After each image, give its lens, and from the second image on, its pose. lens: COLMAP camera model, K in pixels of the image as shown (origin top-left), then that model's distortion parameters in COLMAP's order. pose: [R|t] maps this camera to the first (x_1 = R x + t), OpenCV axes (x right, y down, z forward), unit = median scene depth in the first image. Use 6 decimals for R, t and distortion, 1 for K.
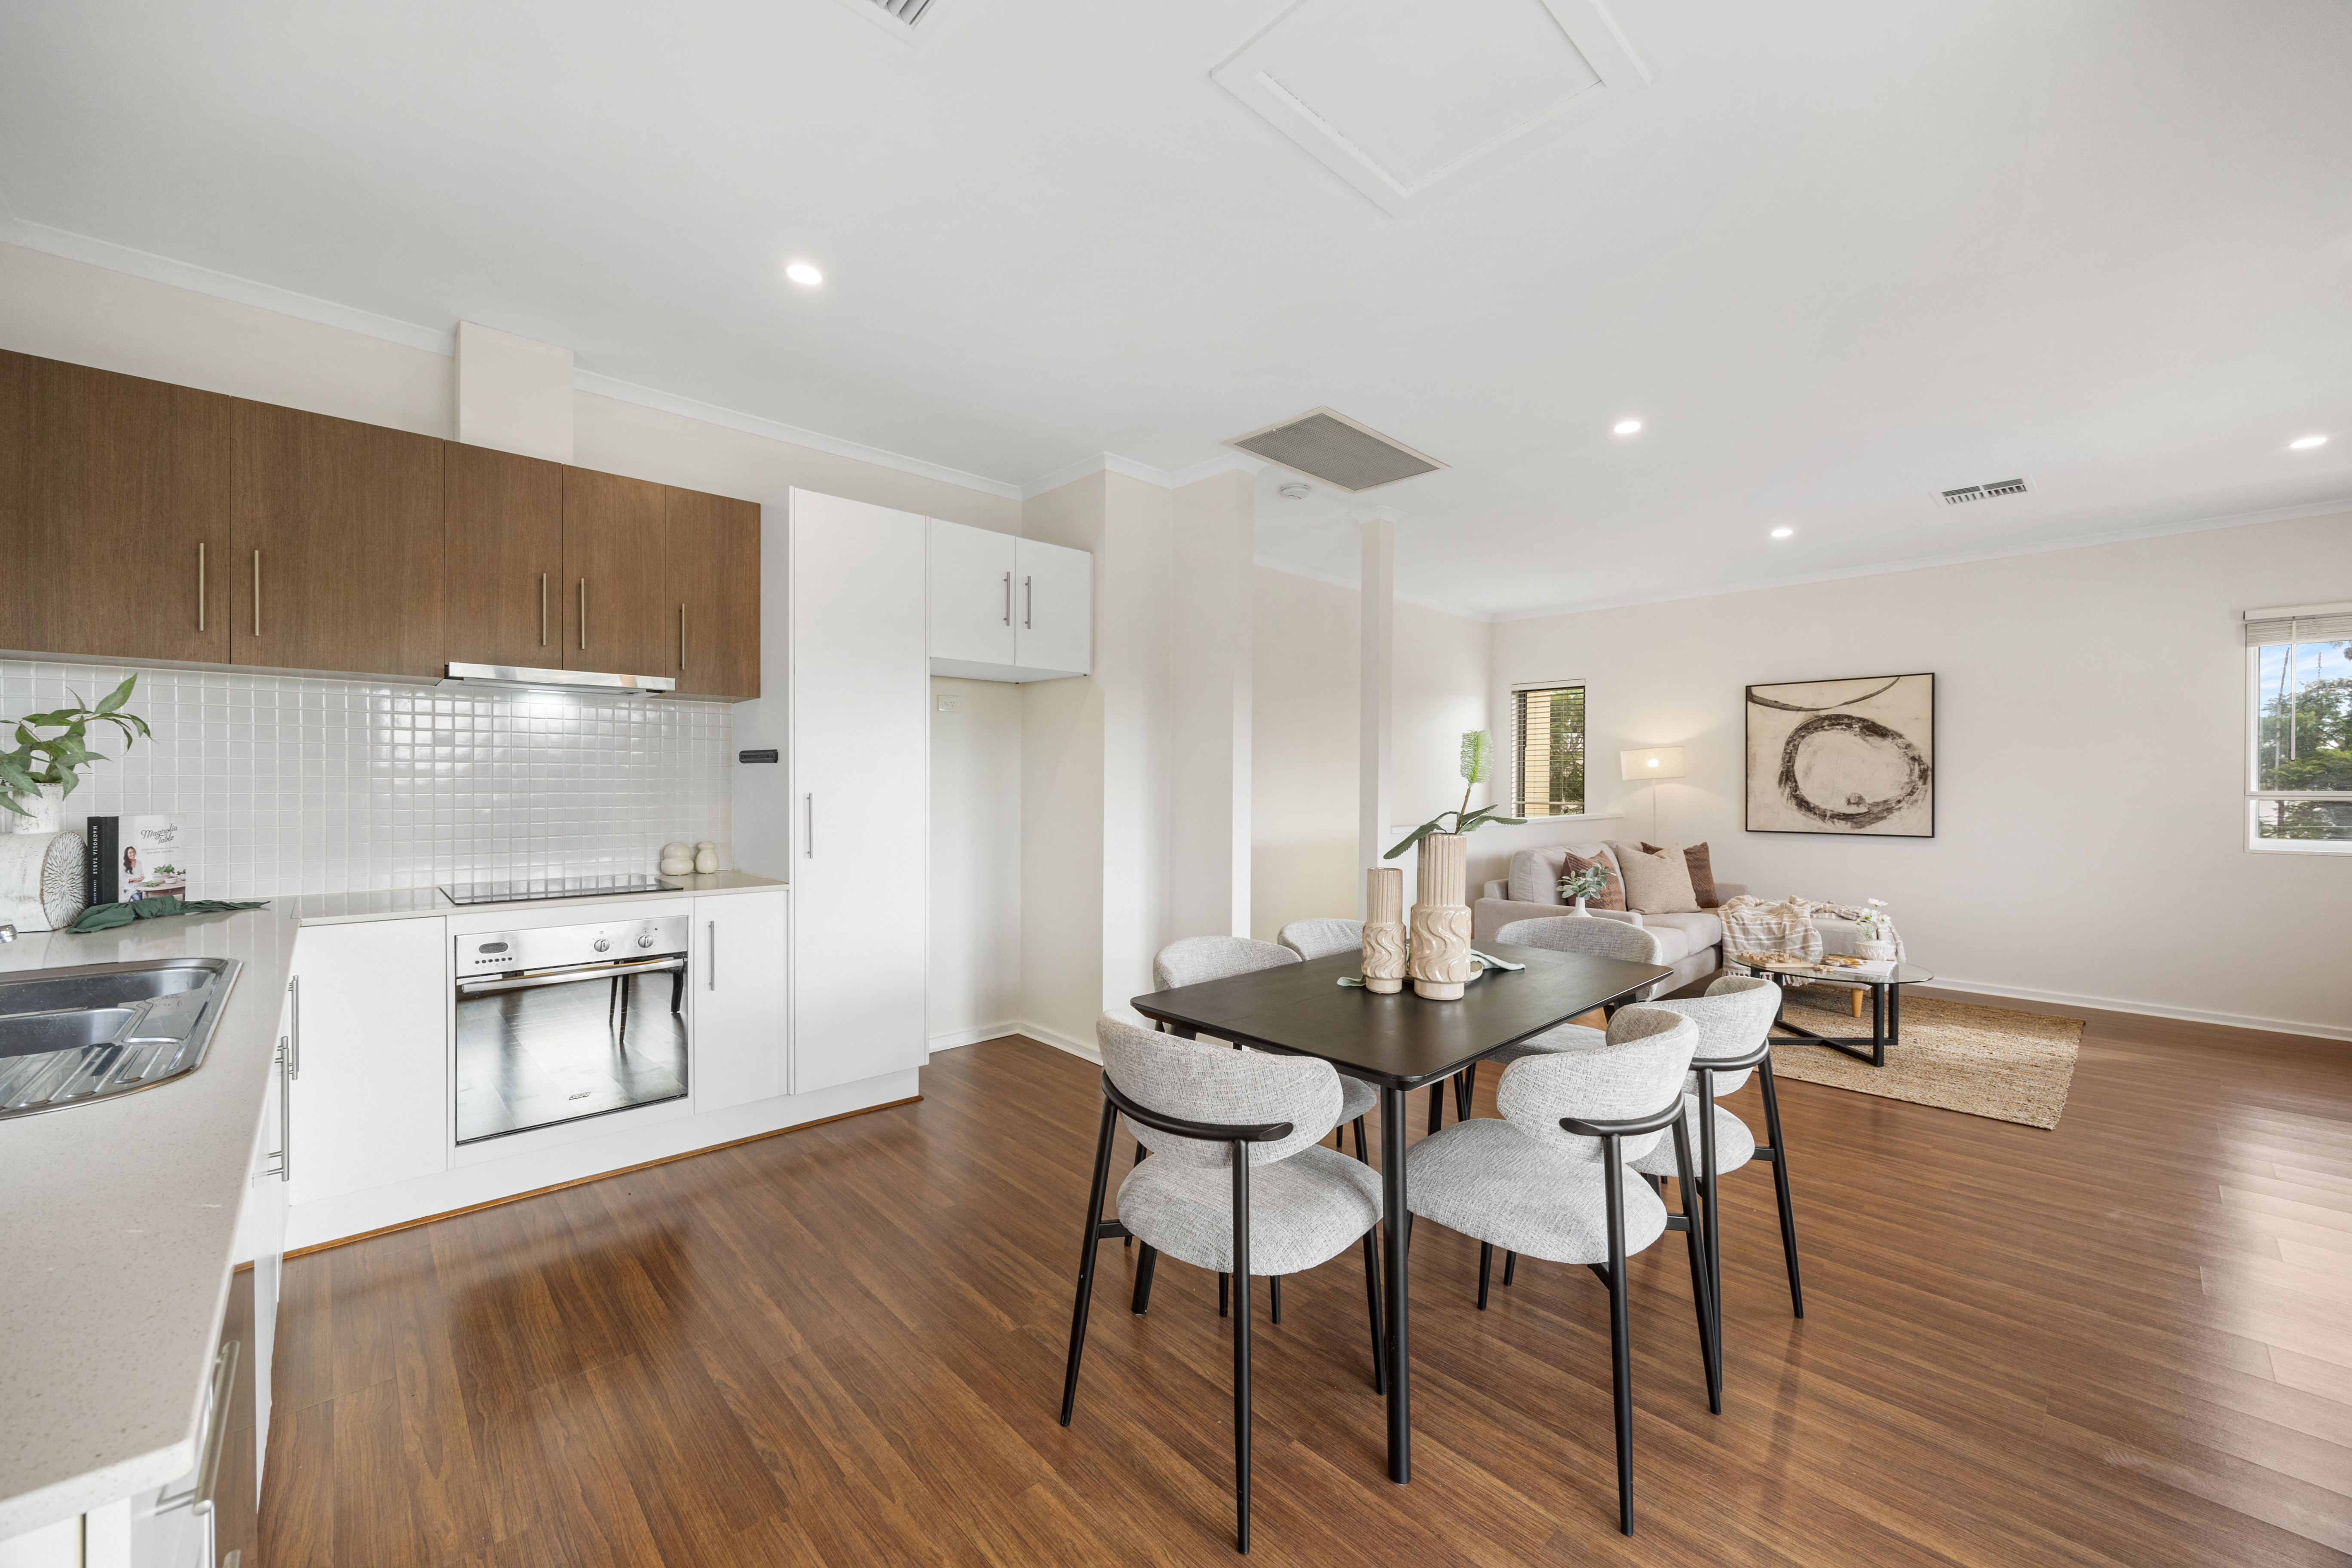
lens RADIAL K [[909.3, 0, 1175.1], [0, 909.3, 788.4], [0, 0, 1]] dist [-0.003951, 0.001369]
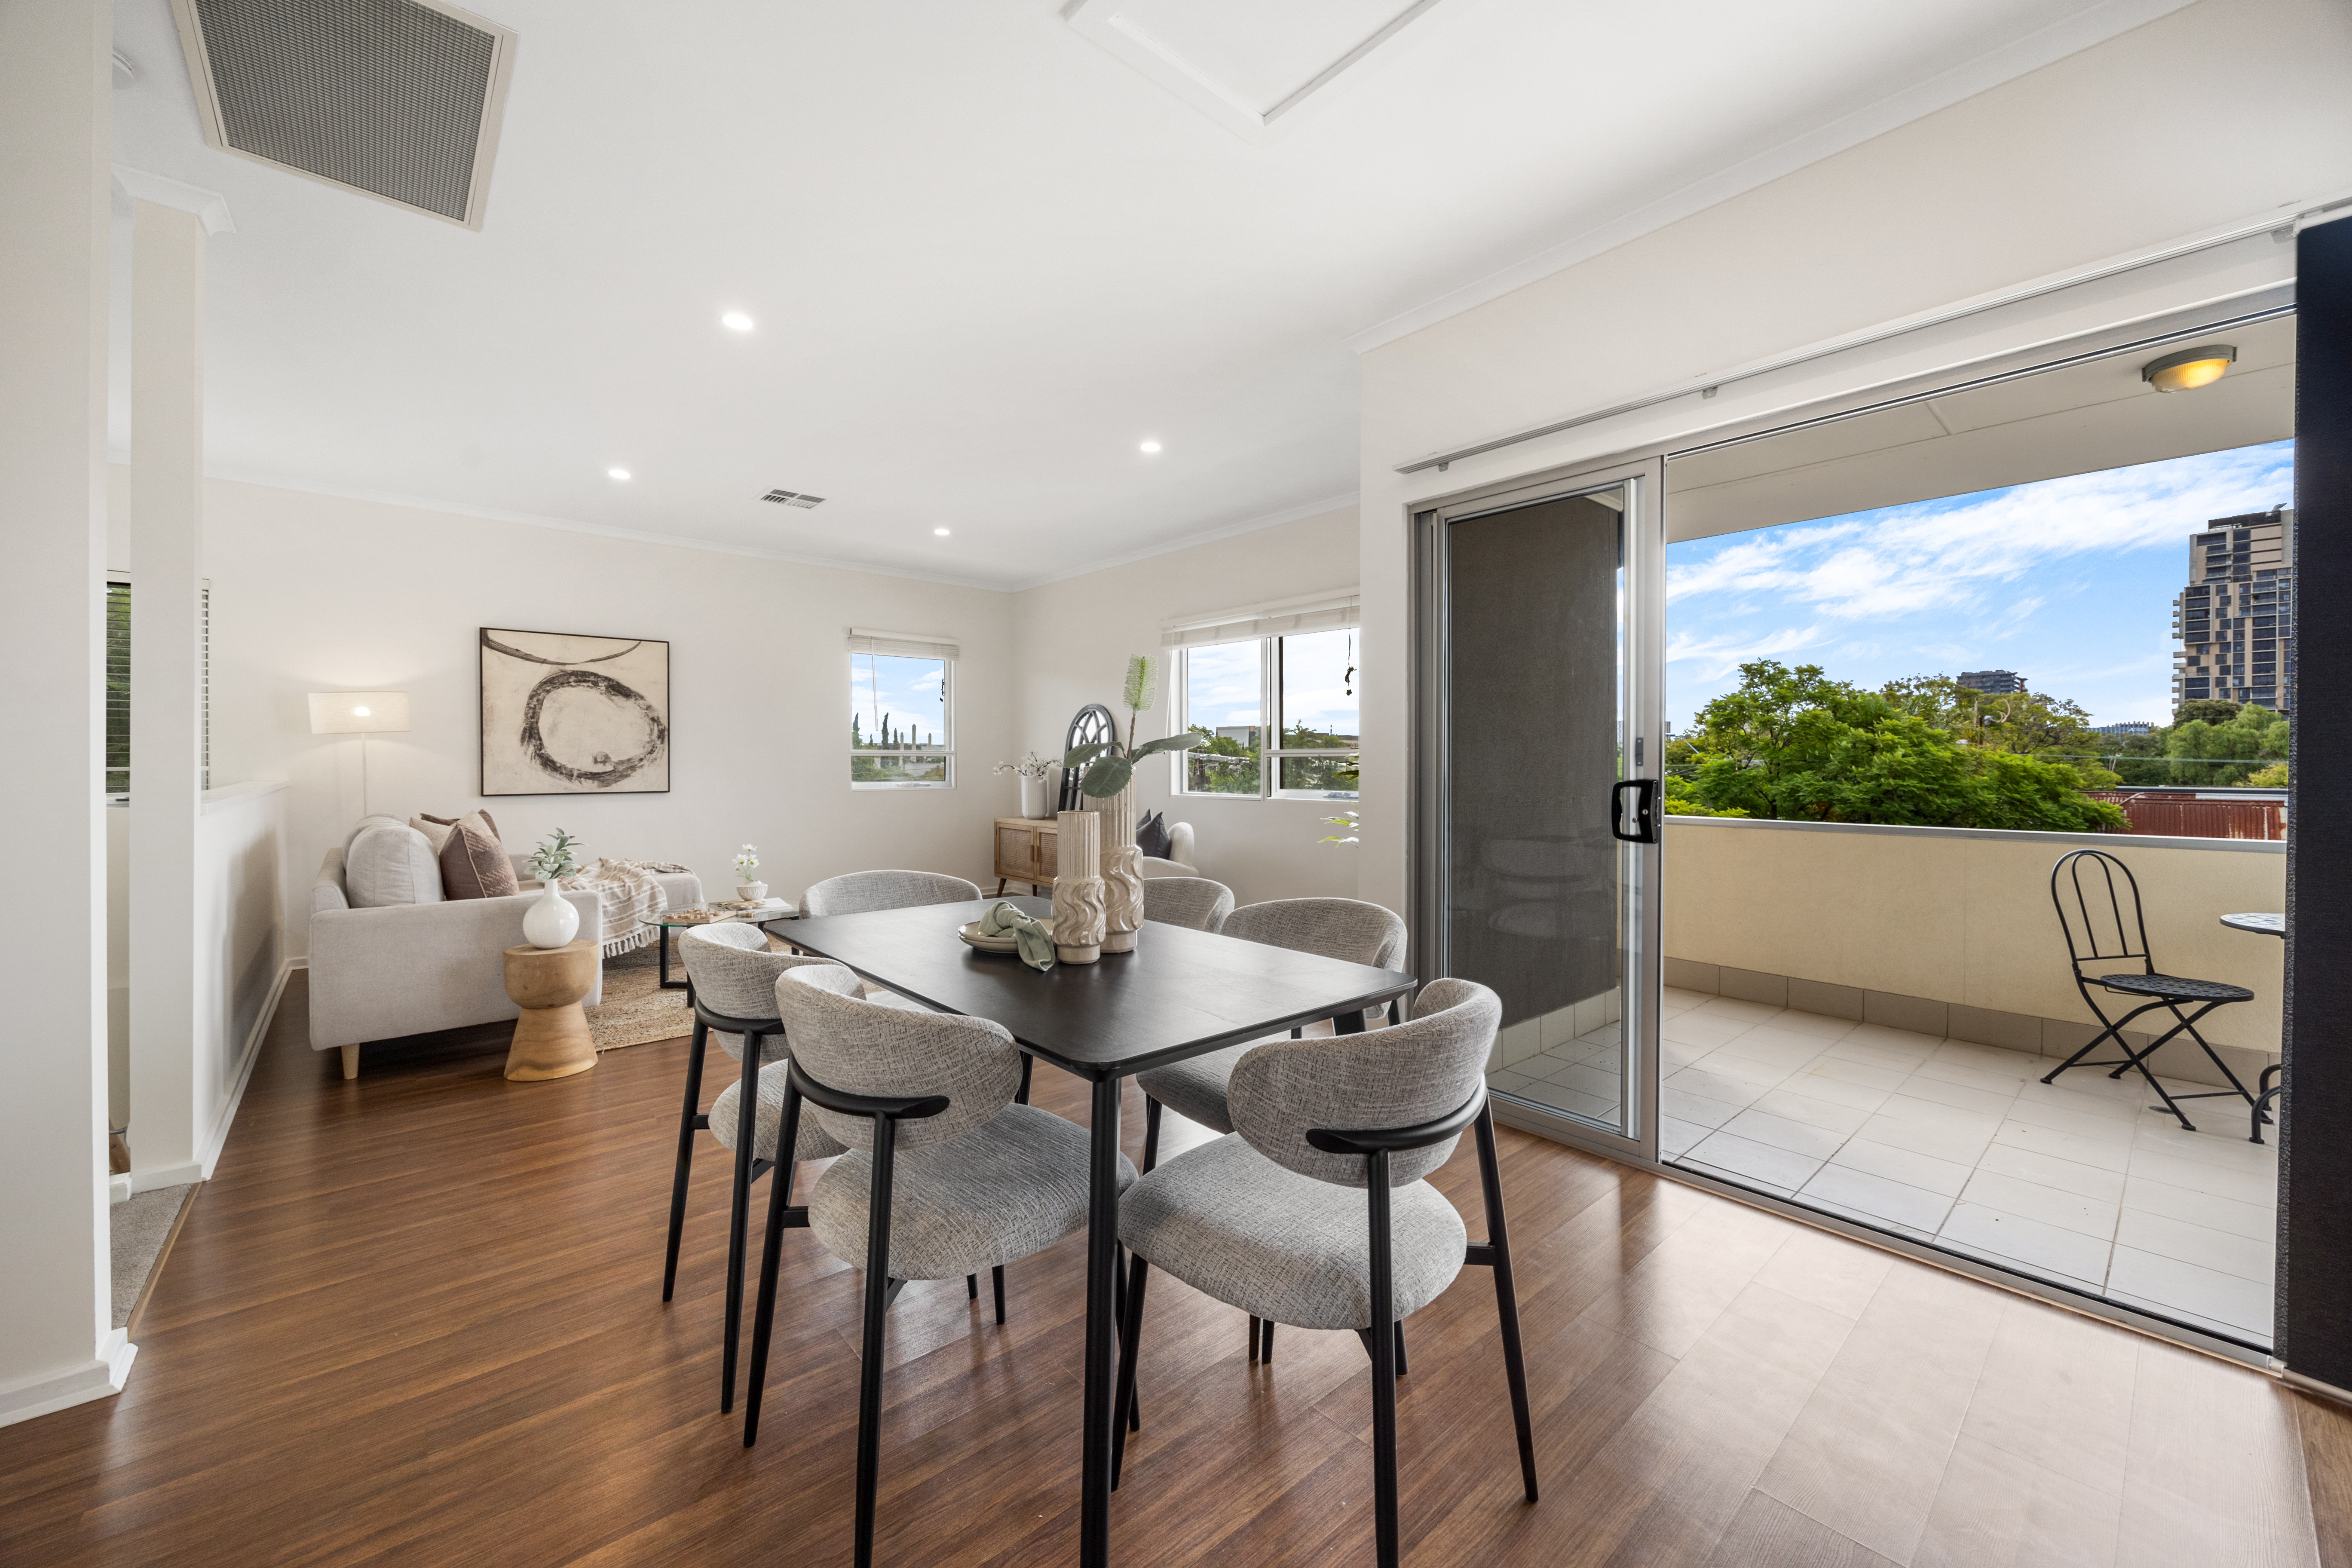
lens RADIAL K [[909.3, 0, 1182.3], [0, 909.3, 771.7], [0, 0, 1]] dist [-0.003951, 0.001369]
pose [[0.028071, -0.013422, 0.999516, -0.333085], [0.004780, 0.999900, 0.013293, 0.024290], [-0.999594, 0.004404, 0.028133, 0.485871]]
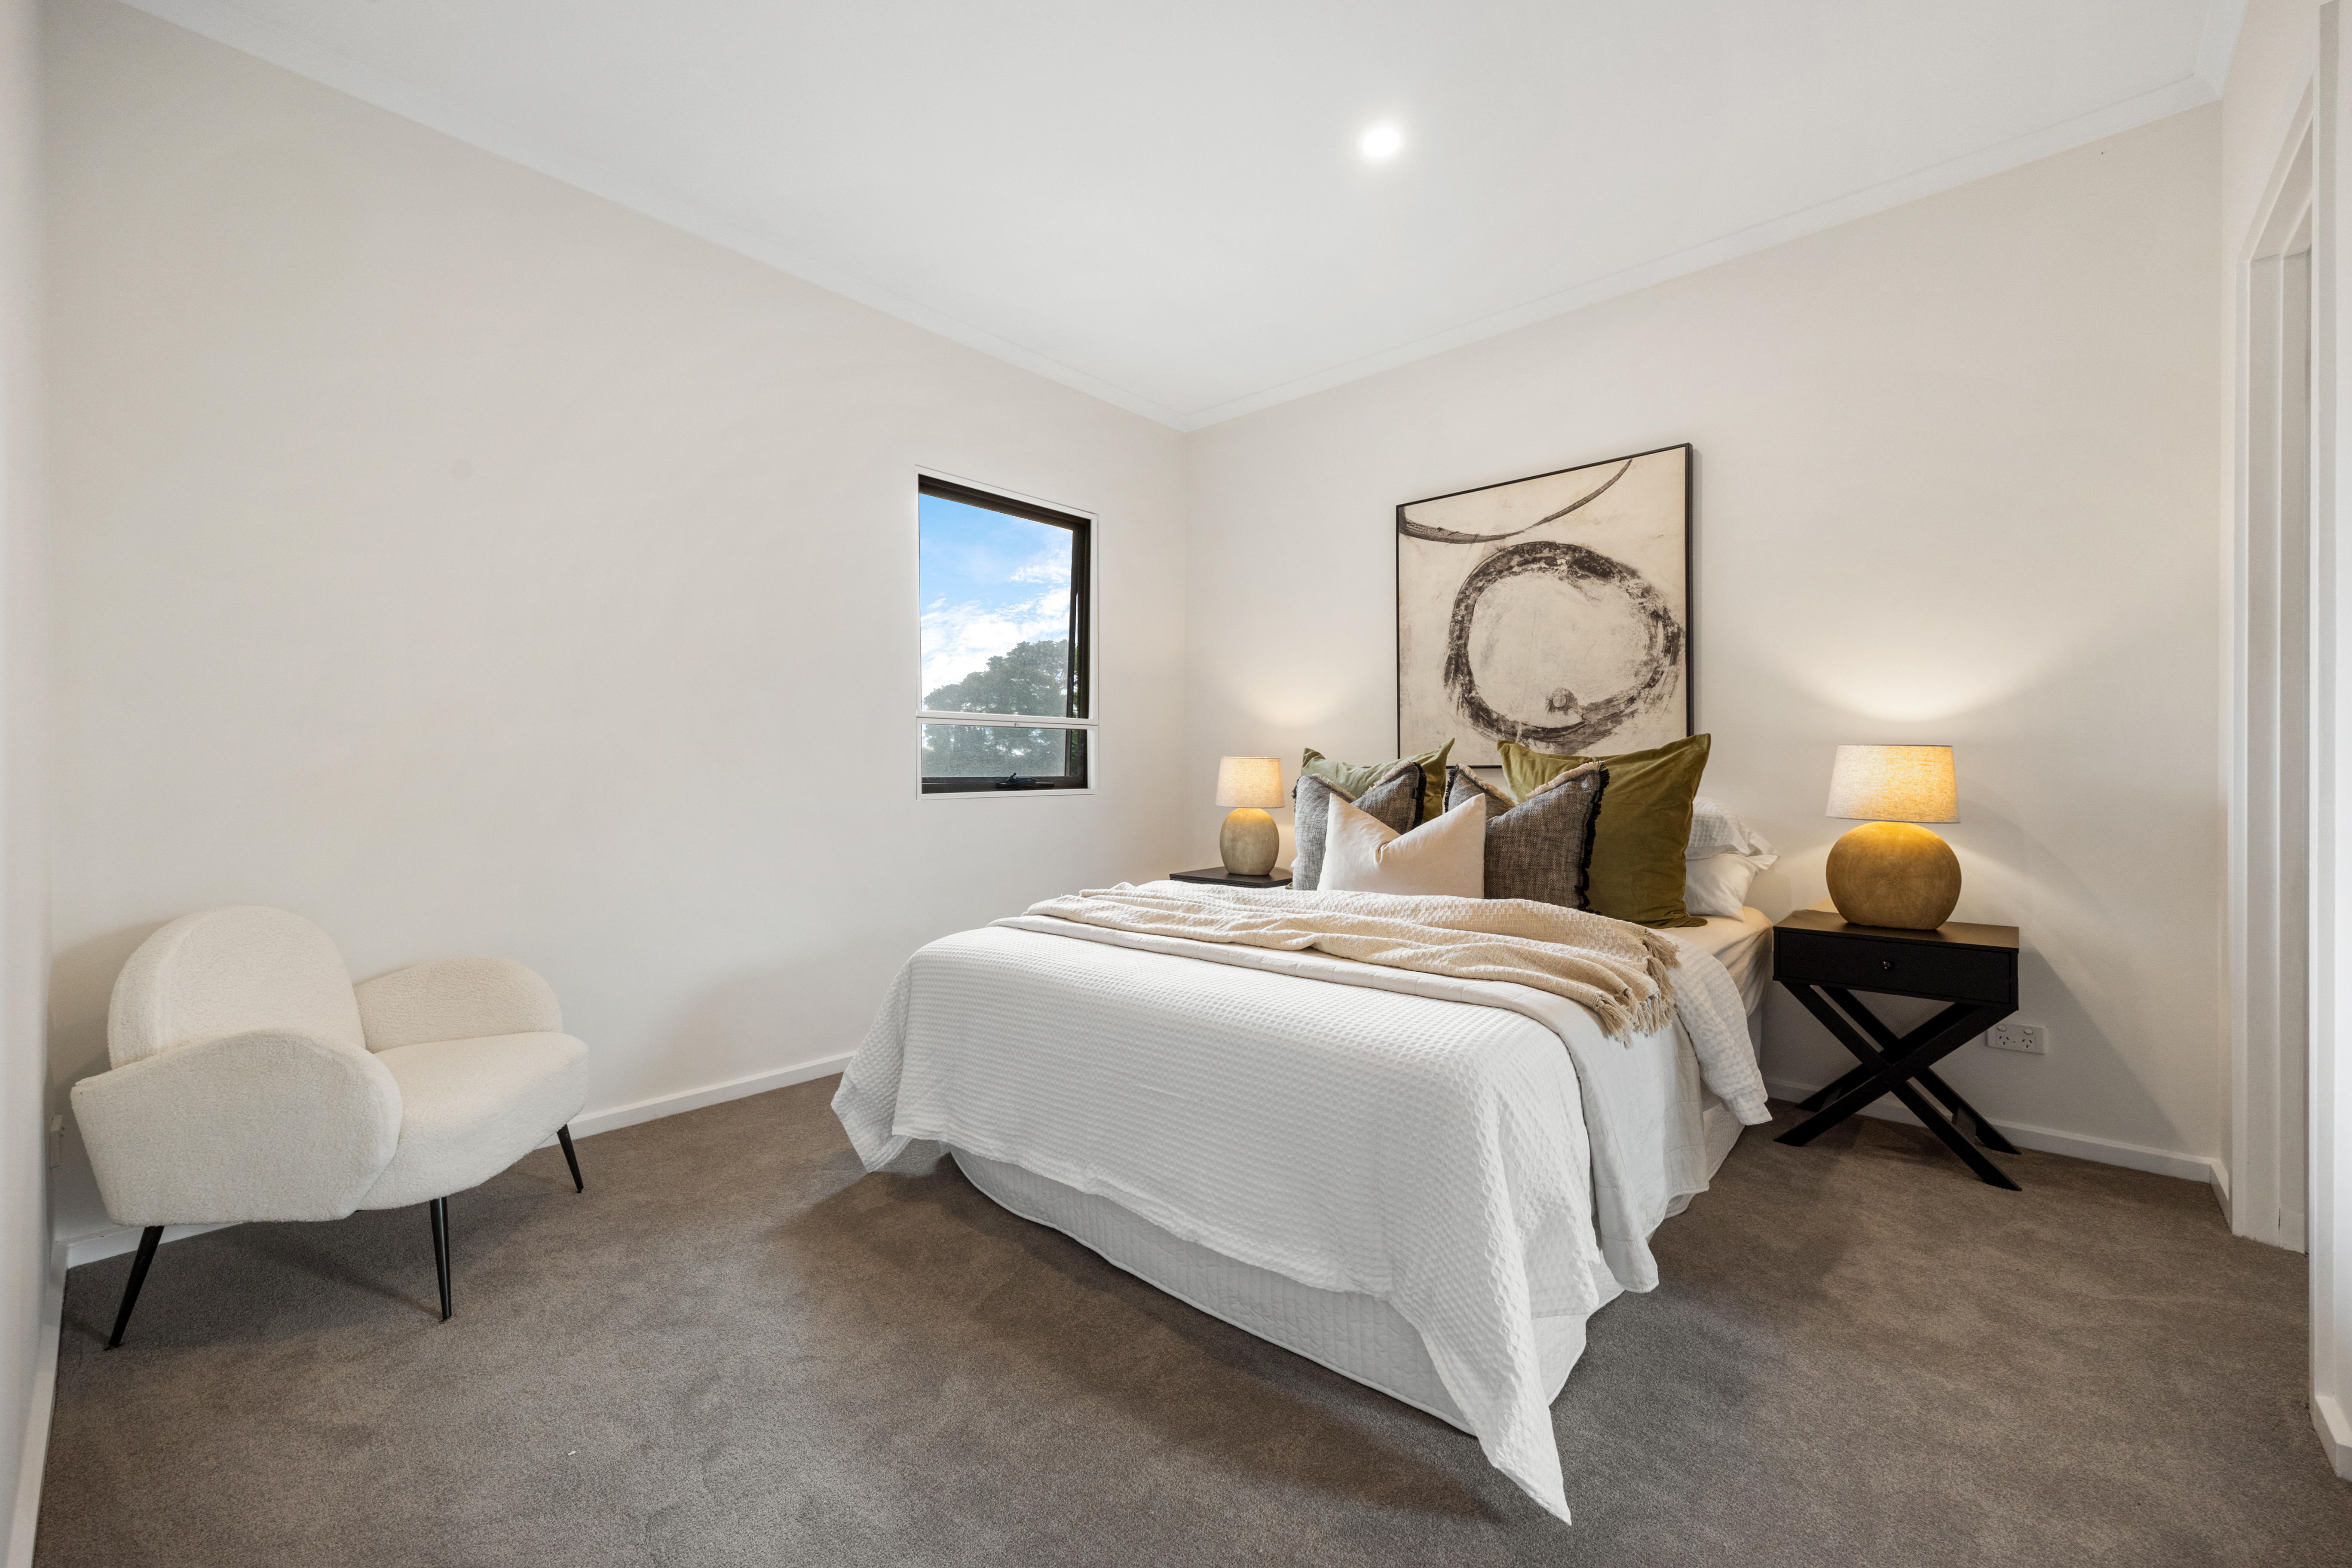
lens RADIAL K [[909.3, 0, 1191.5], [0, 909.3, 772.3], [0, 0, 1]] dist [-0.003951, 0.001369]
pose [[0.996450, 0.004958, 0.084041, 0.714220], [-0.004005, 0.999926, -0.011513, 0.087902], [-0.084092, 0.011135, 0.996396, 0.717193]]
